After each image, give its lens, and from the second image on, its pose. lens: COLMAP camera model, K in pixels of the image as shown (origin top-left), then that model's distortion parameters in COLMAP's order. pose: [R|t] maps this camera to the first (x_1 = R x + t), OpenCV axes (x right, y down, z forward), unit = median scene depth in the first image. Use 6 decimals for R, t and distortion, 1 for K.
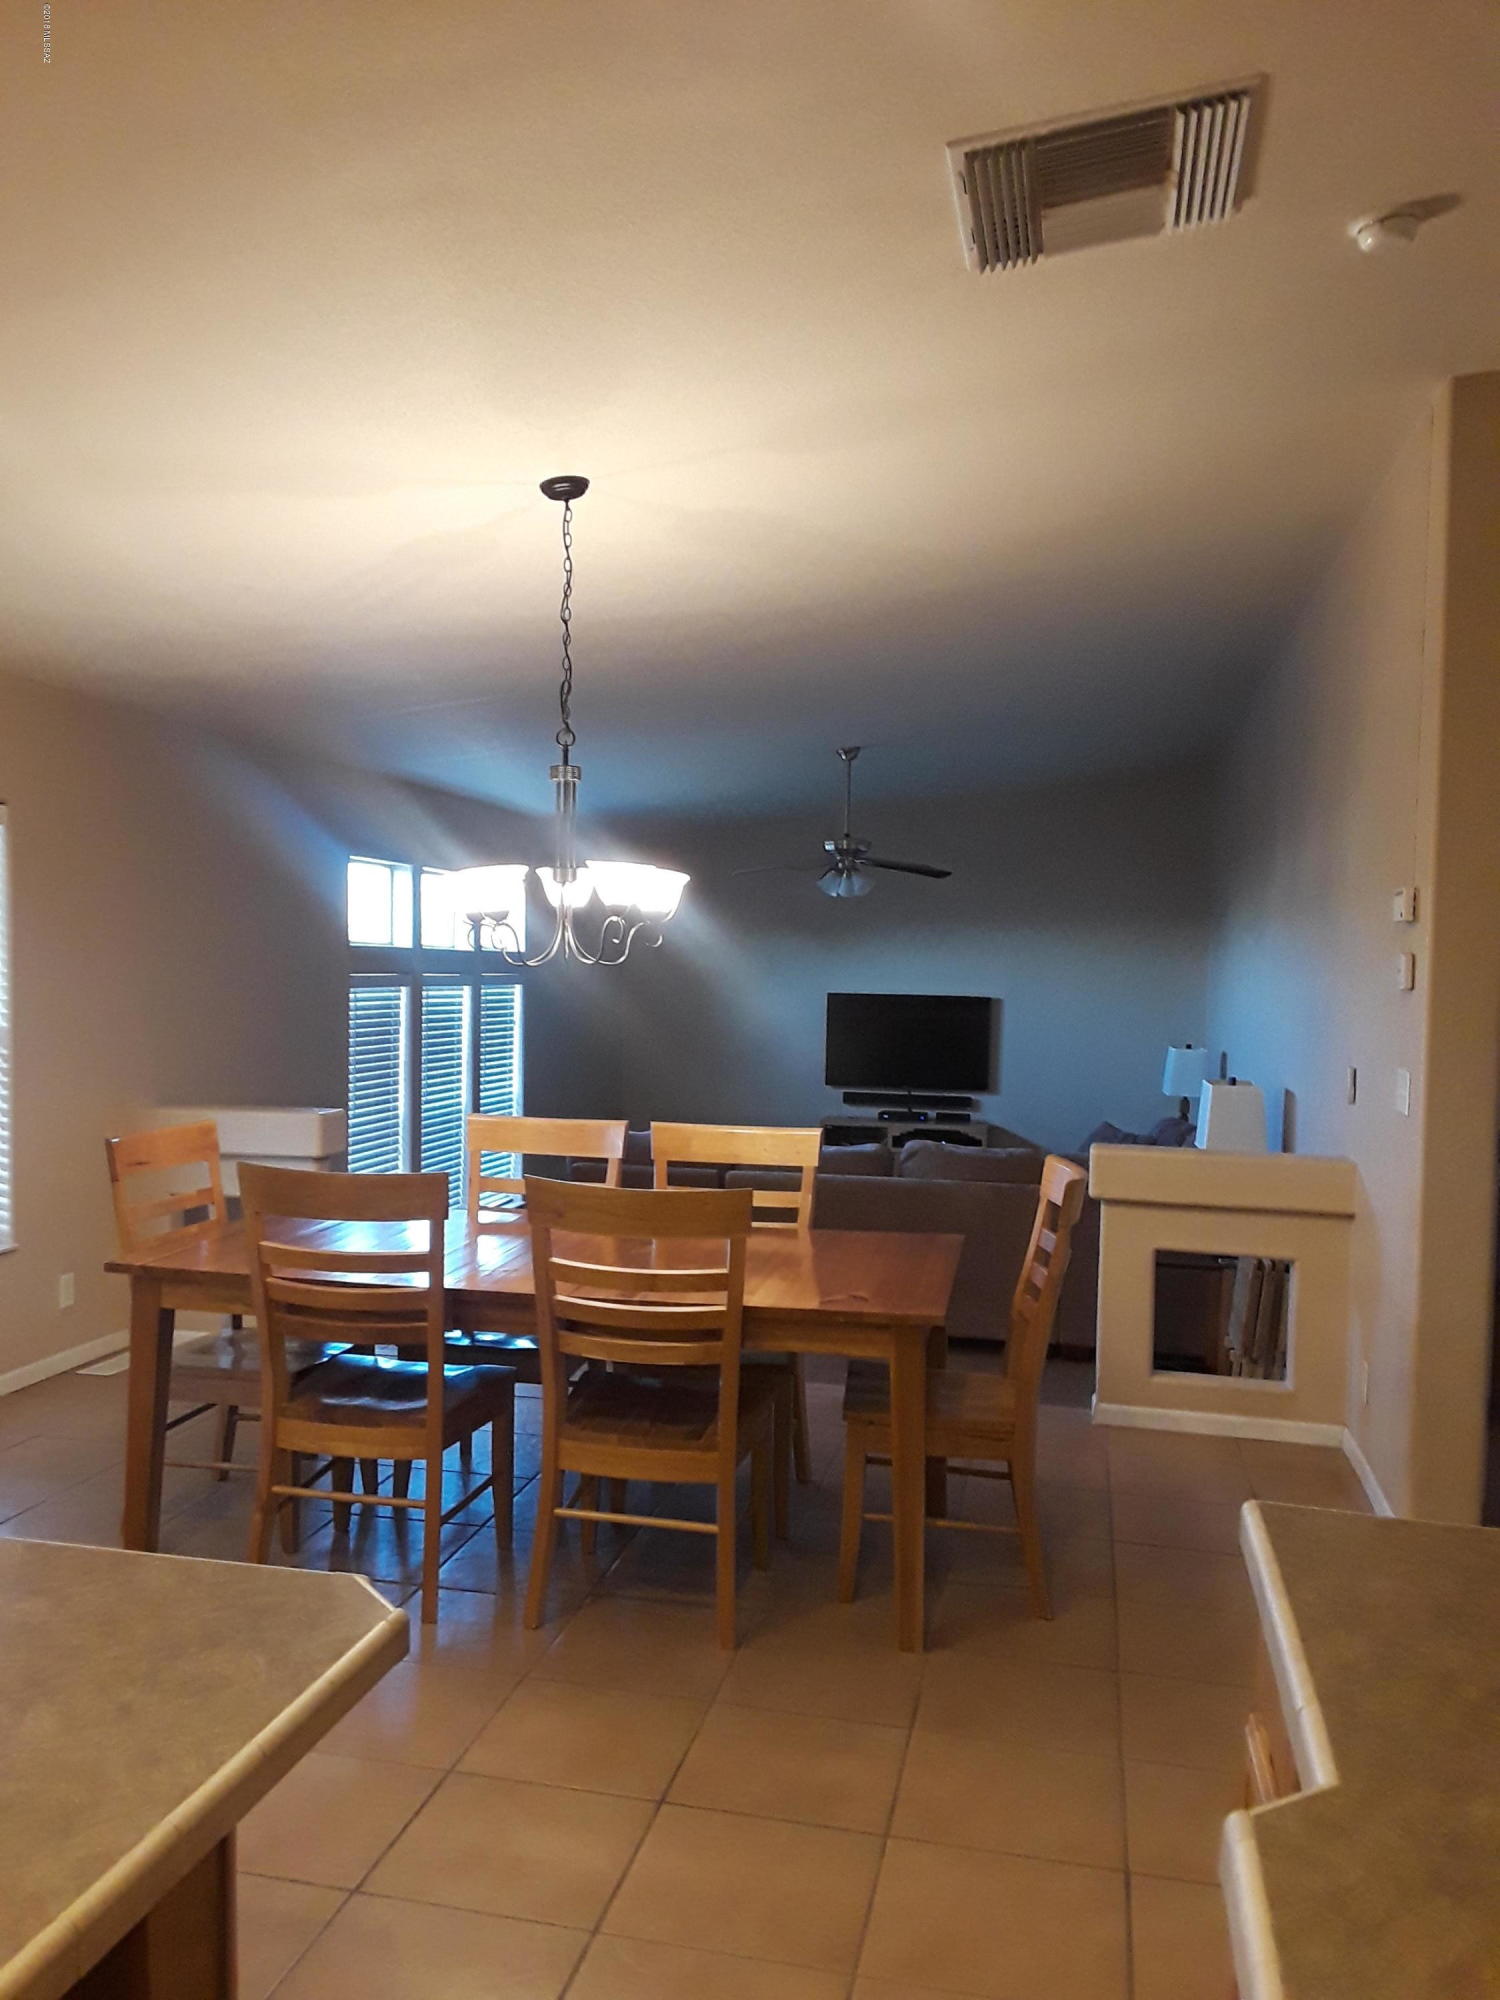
lens RADIAL K [[1600.6, 0, 750.0], [0, 1600.6, 1000.0], [0, 0, 1]] dist [-0.001676, -0.102315]
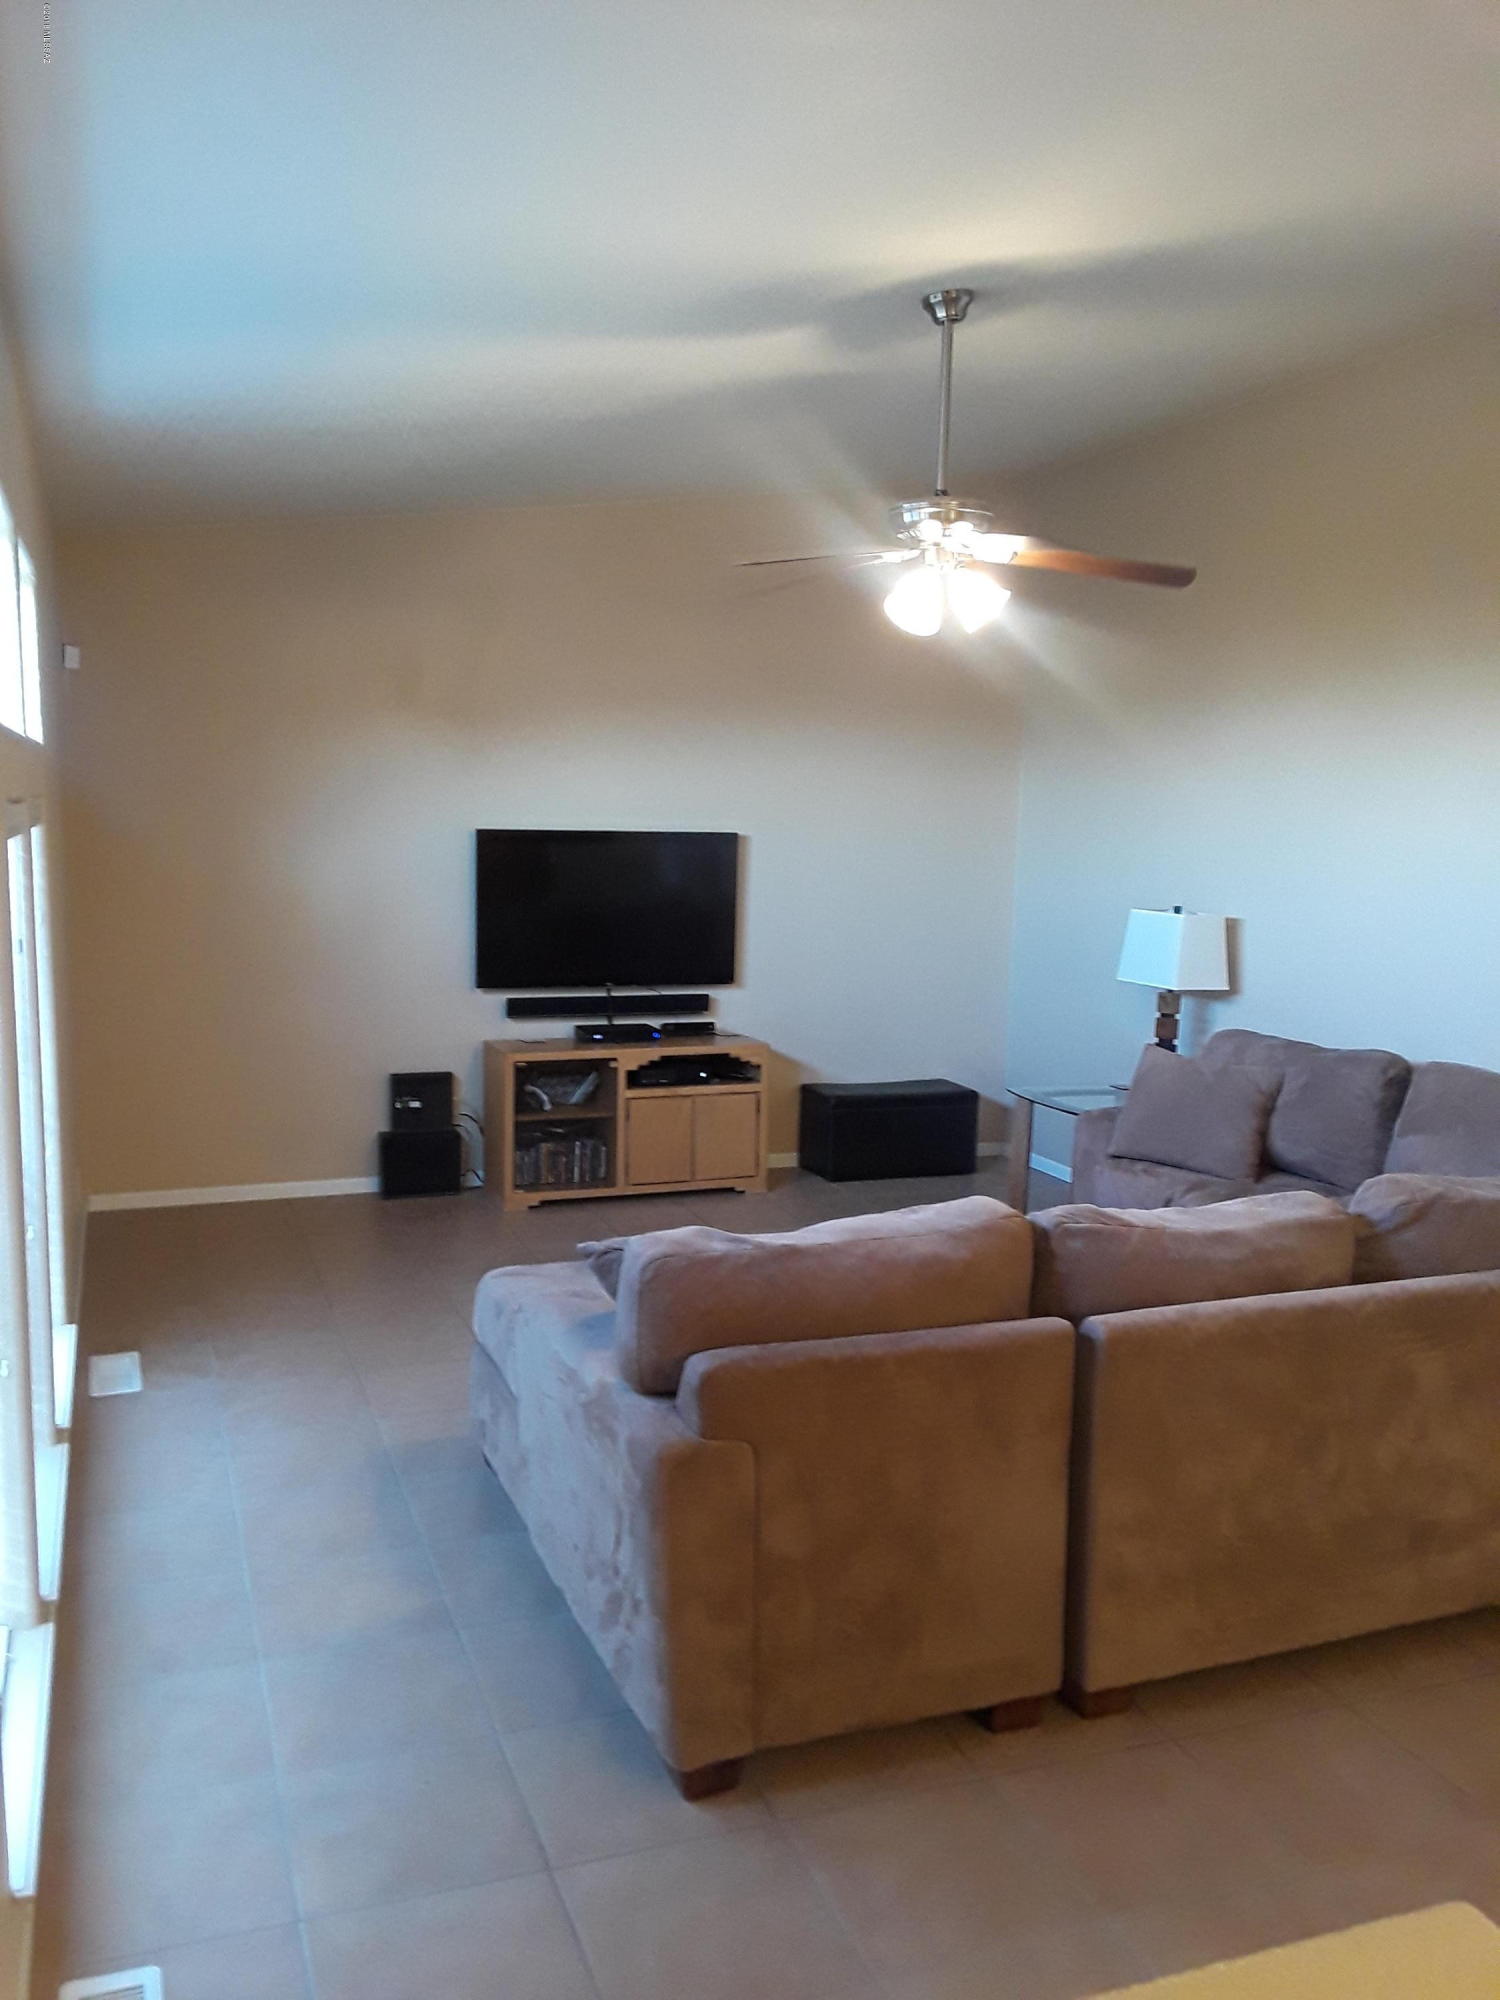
lens RADIAL K [[1600.6, 0, 750.0], [0, 1600.6, 1000.0], [0, 0, 1]] dist [-0.001676, -0.102315]
pose [[0.851573, -0.066834, 0.519958, -0.172787], [0.009299, 0.993610, 0.112487, -0.007103], [-0.524154, -0.090955, 0.846753, 0.463429]]
